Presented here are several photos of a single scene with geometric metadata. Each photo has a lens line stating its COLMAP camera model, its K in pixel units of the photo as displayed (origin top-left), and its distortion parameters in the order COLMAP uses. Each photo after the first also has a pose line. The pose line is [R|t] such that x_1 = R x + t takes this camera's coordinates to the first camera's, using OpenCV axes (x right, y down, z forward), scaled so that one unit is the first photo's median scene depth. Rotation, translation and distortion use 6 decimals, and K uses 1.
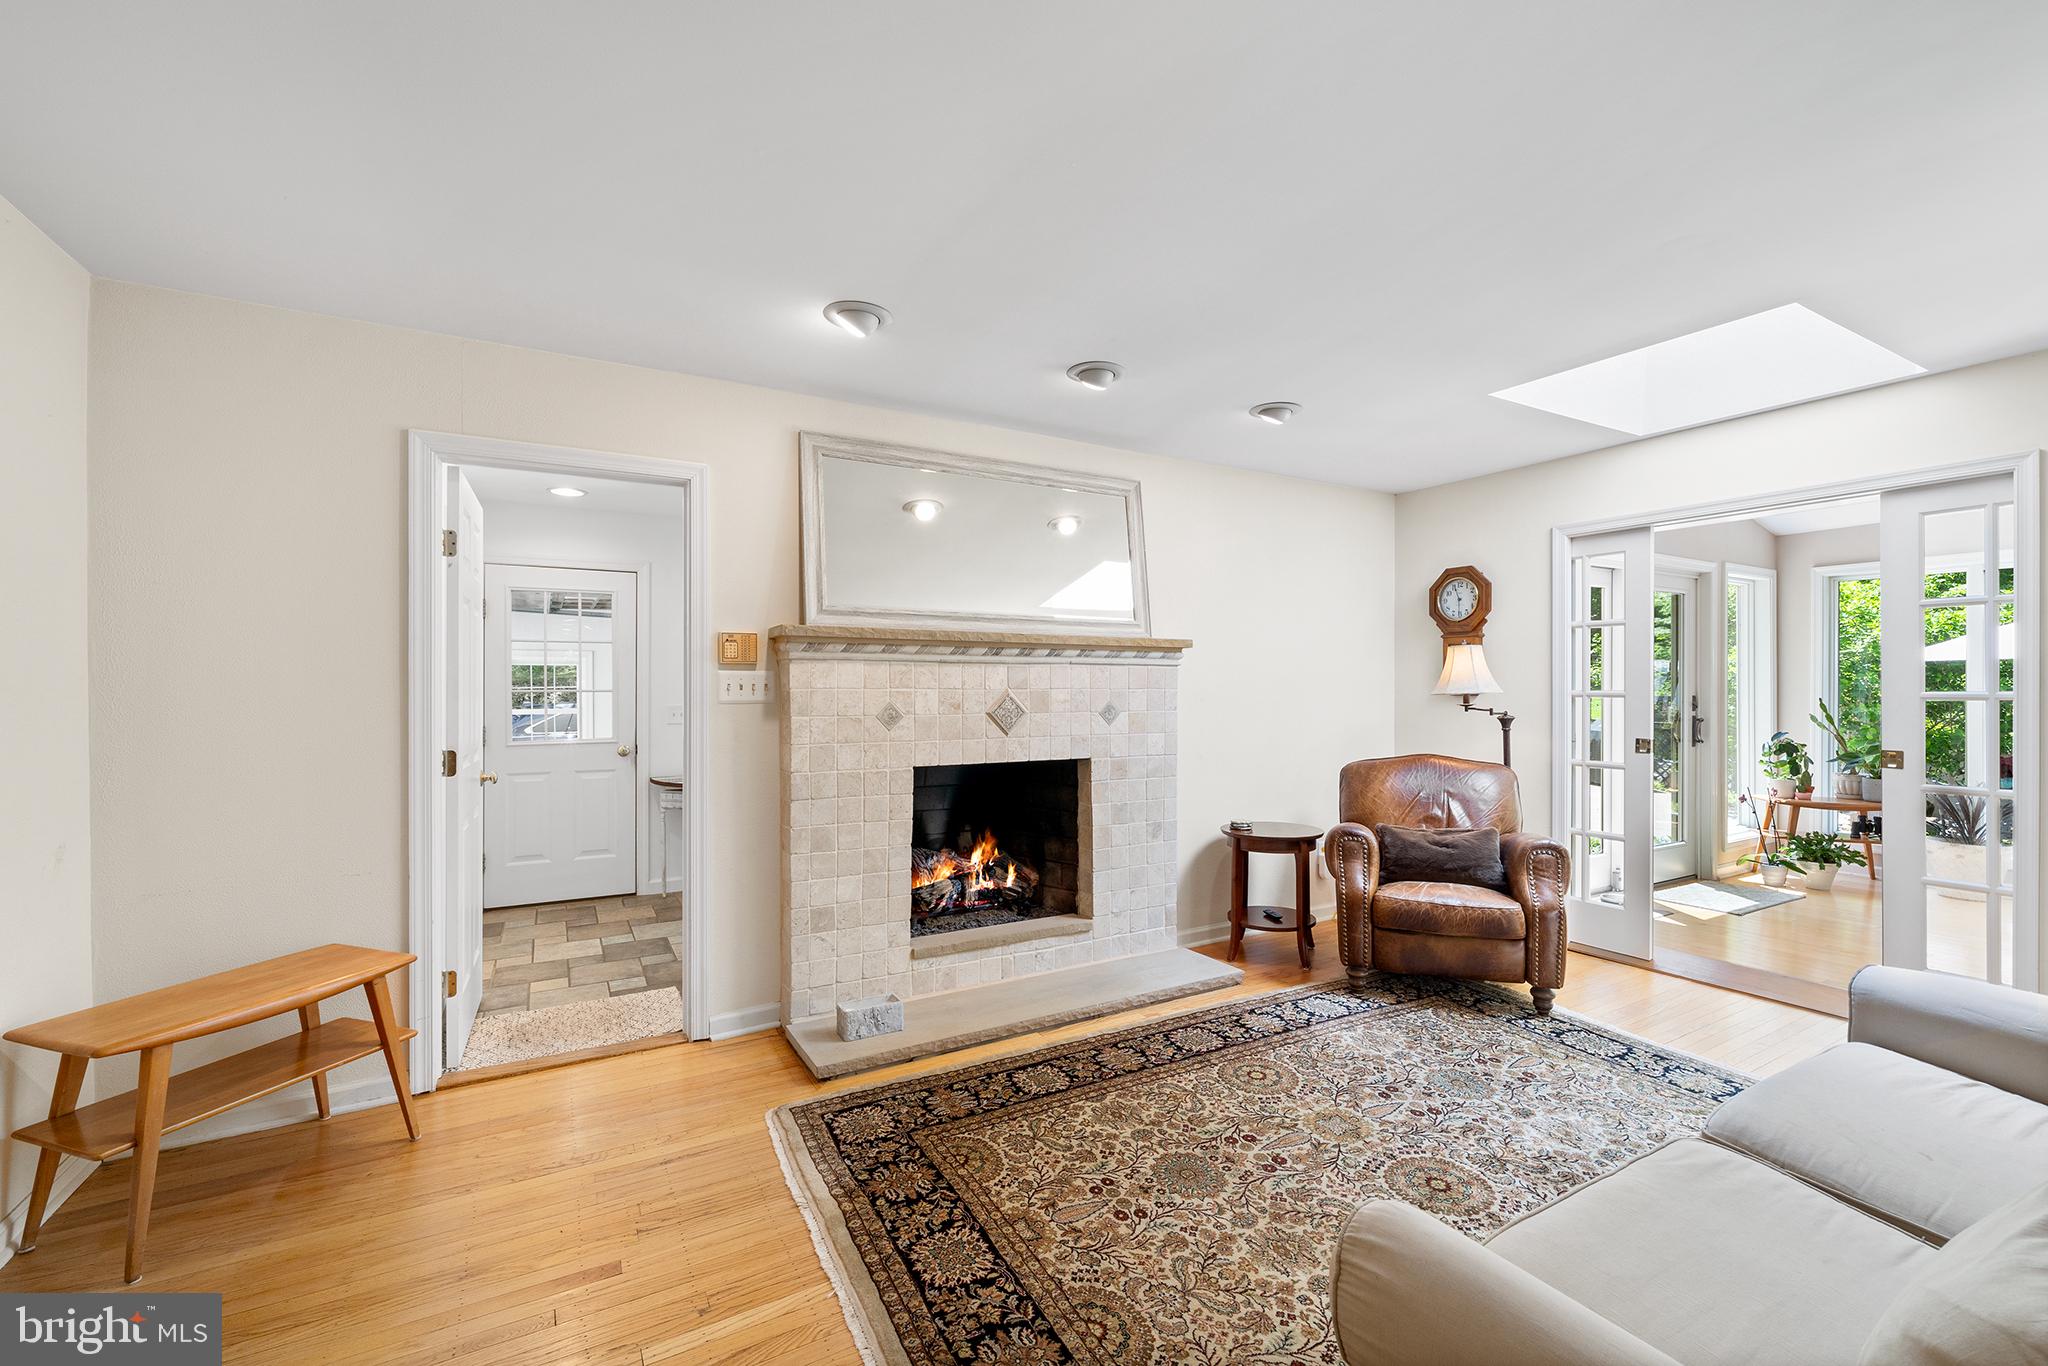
lens RADIAL K [[832.6, 0, 1024.0], [0, 832.6, 683.0], [0, 0, 1]] dist [0.000466, 0.000116]
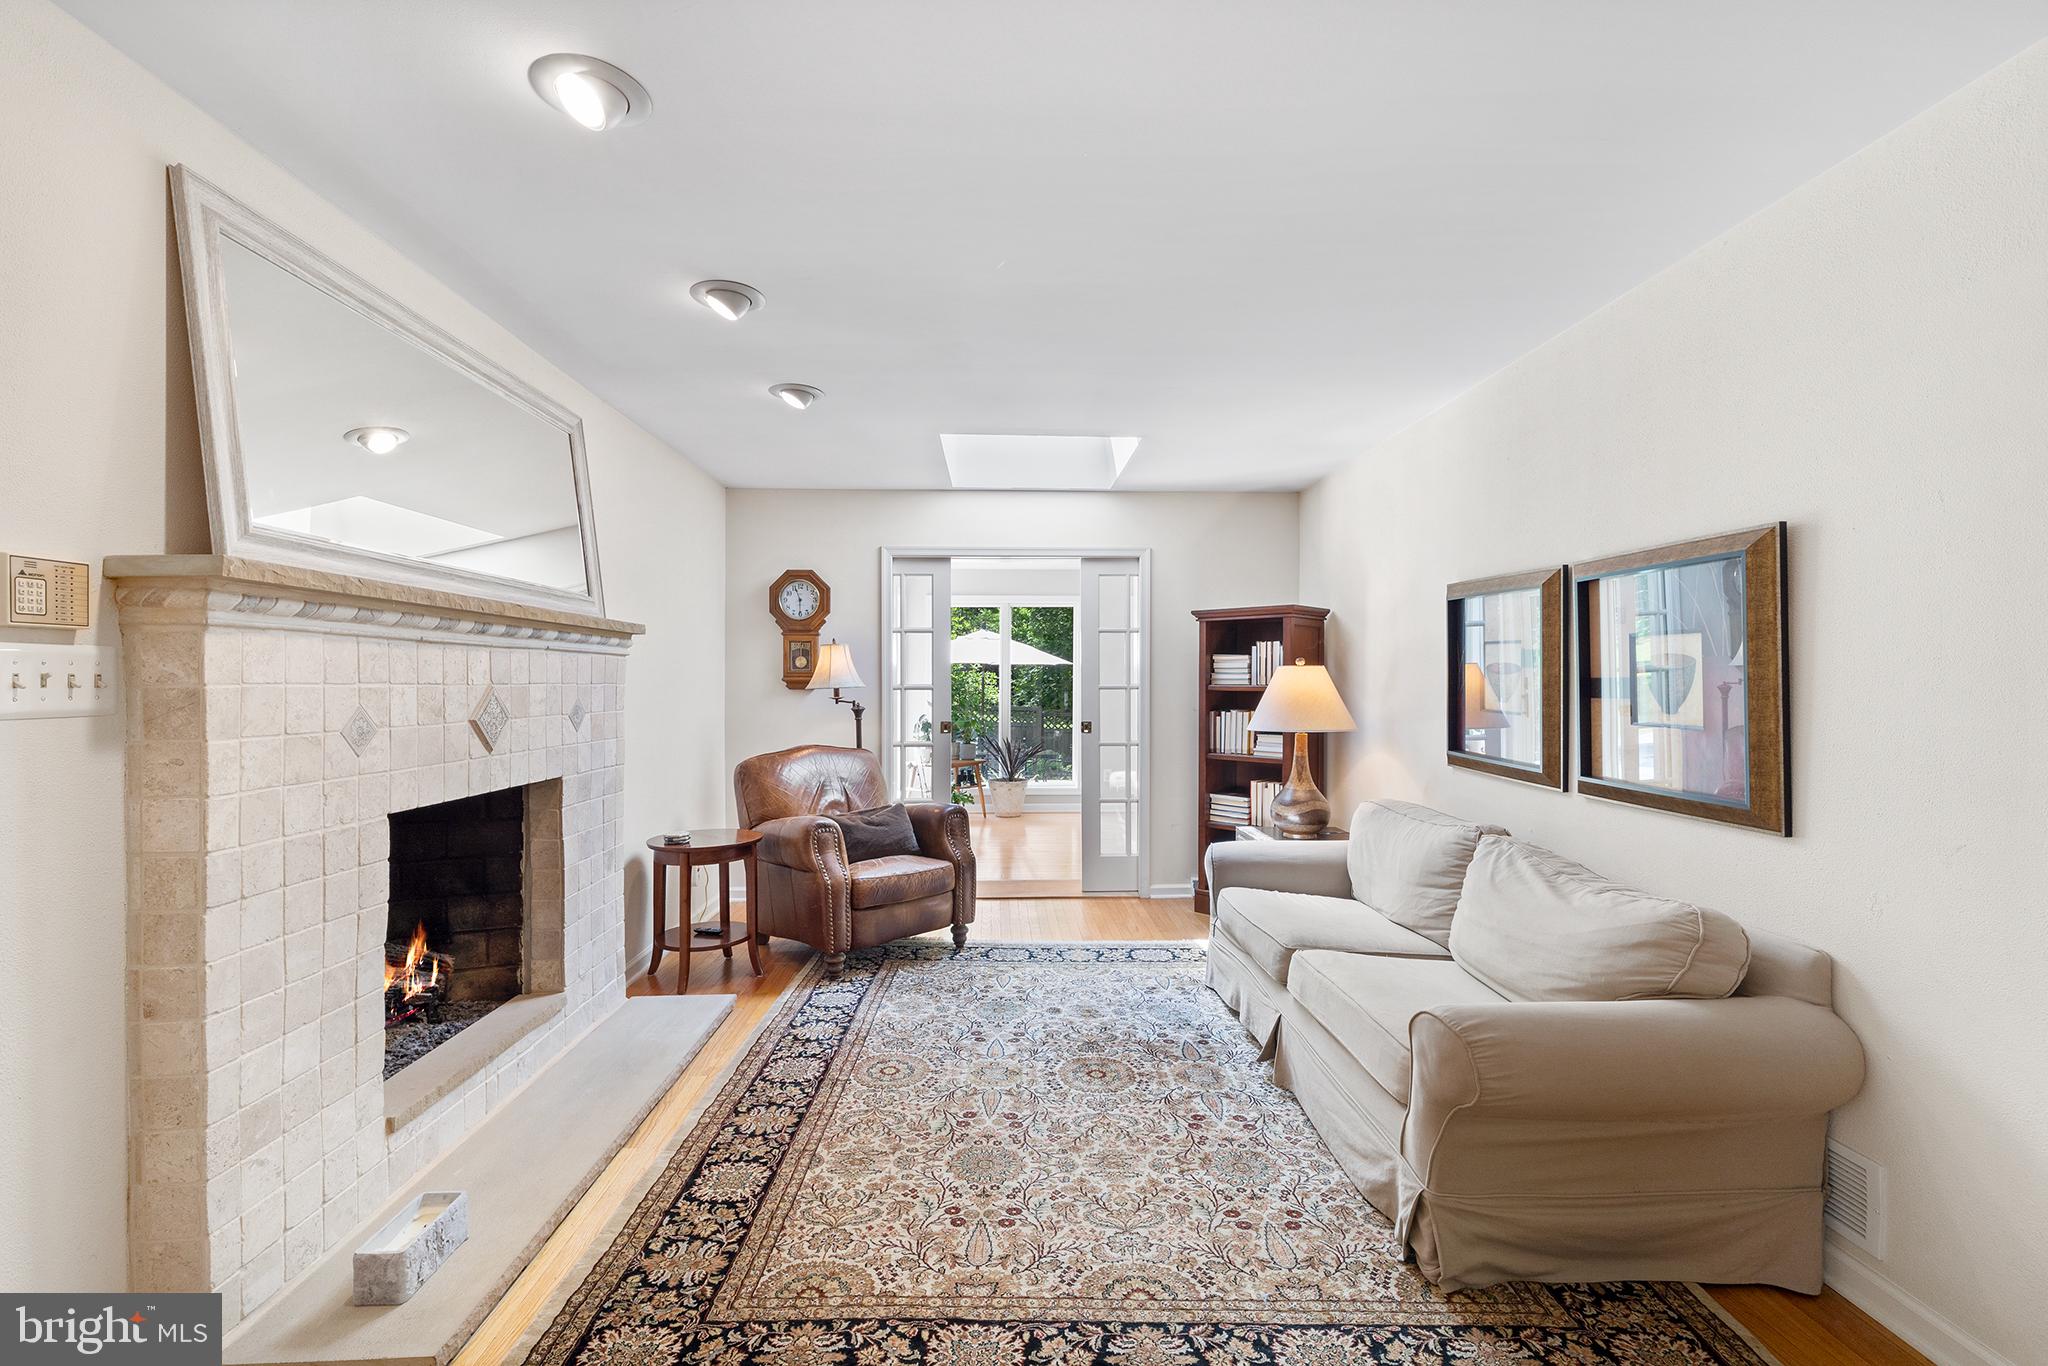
lens RADIAL K [[872.6, 0, 1024.0], [0, 872.6, 683.0], [0, 0, 1]] dist [-0.000074, -0.000046]
pose [[0.479222, -0.000716, 0.877694, -0.473753], [-0.004951, 0.999982, 0.003519, 0.001759], [-0.877680, -0.006032, 0.479209, 0.304717]]
